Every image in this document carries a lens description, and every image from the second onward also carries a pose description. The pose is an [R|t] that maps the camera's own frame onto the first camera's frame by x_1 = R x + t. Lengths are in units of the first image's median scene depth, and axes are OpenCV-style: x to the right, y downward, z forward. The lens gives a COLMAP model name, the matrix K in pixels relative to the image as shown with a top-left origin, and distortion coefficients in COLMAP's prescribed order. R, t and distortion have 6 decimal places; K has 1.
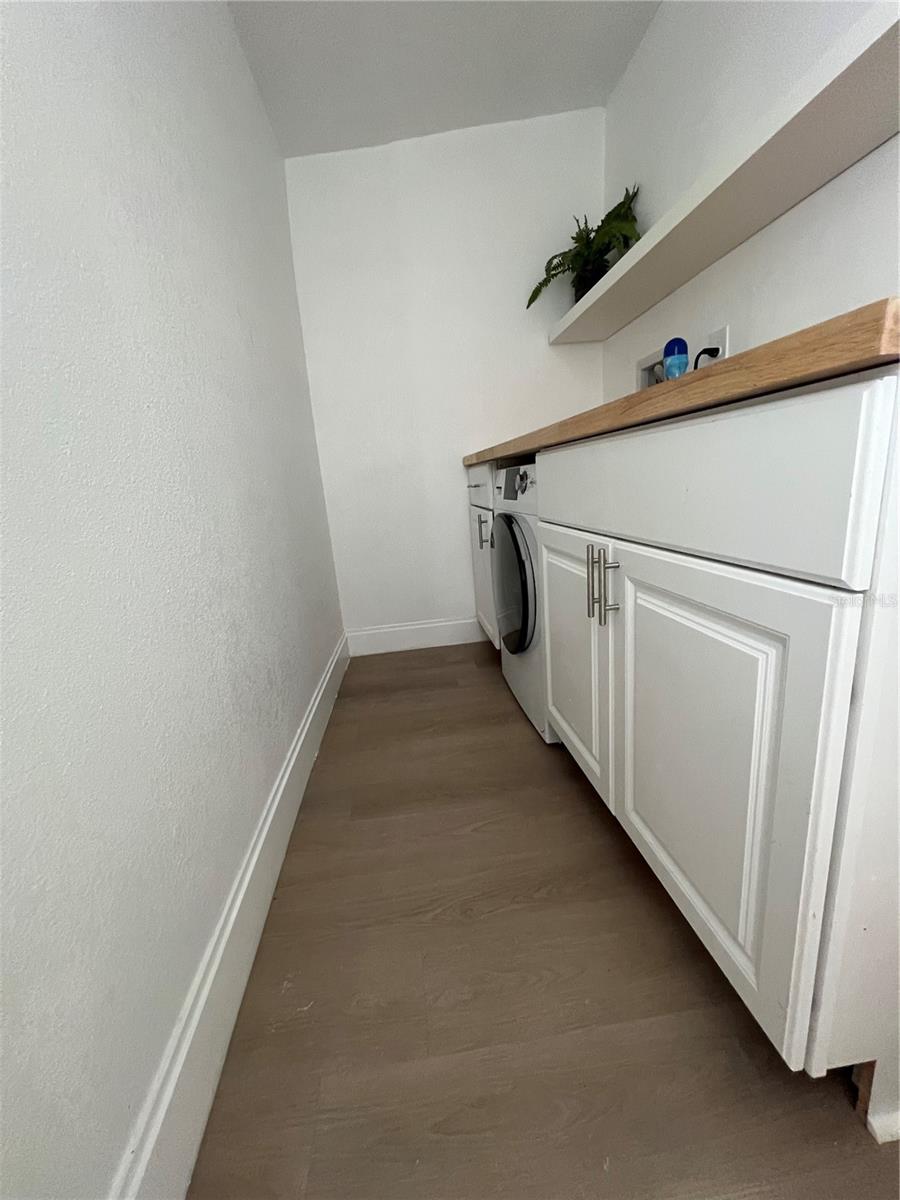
lens RADIAL K [[488.9, 0, 447.8], [0, 488.9, 603.9], [0, 0, 1]] dist [0.004958, 0.000085]
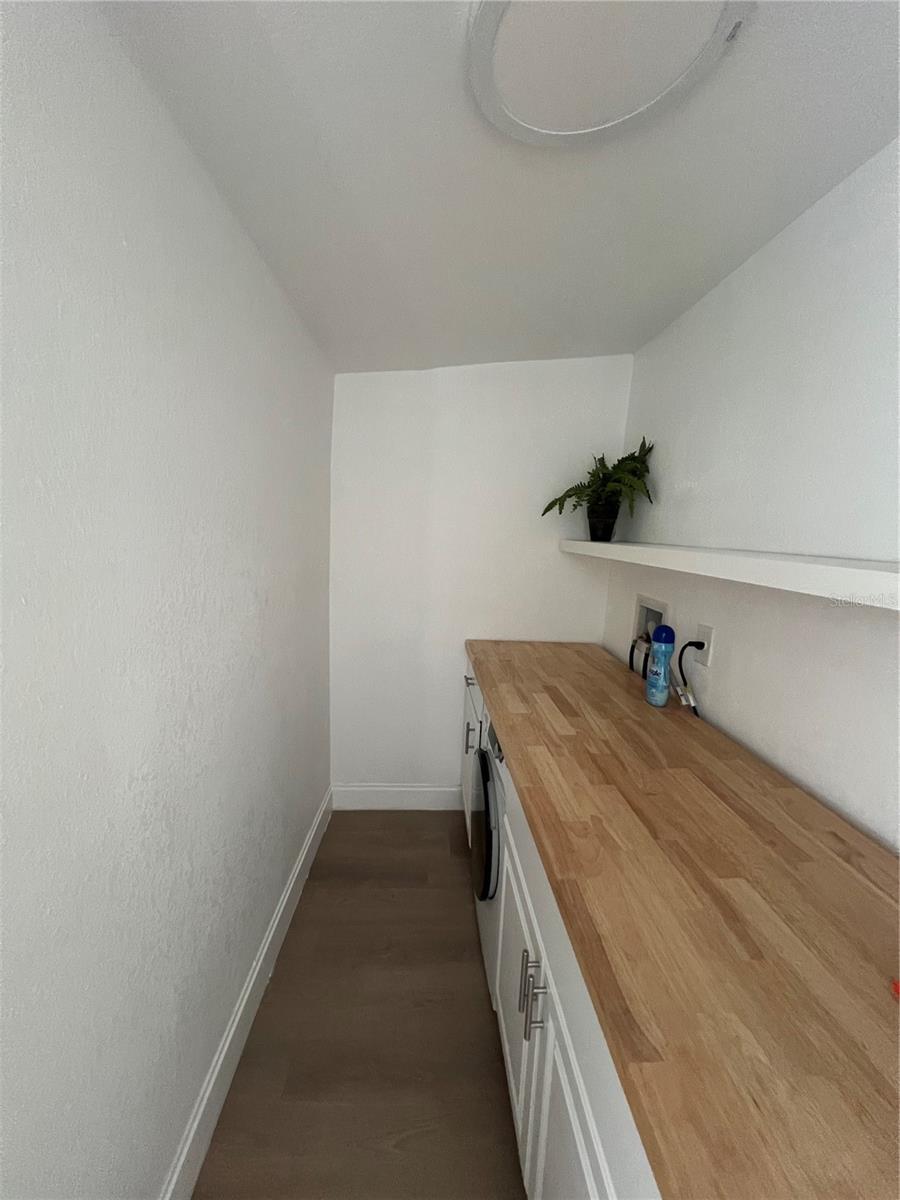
lens RADIAL K [[481.8, 0, 452.3], [0, 481.8, 605.7], [0, 0, 1]] dist [-0.002689, 0.001013]
pose [[0.990731, 0.130266, -0.038507, 0.038257], [-0.132526, 0.989143, -0.063511, -0.357246], [0.029816, 0.068025, 0.997238, -0.033163]]
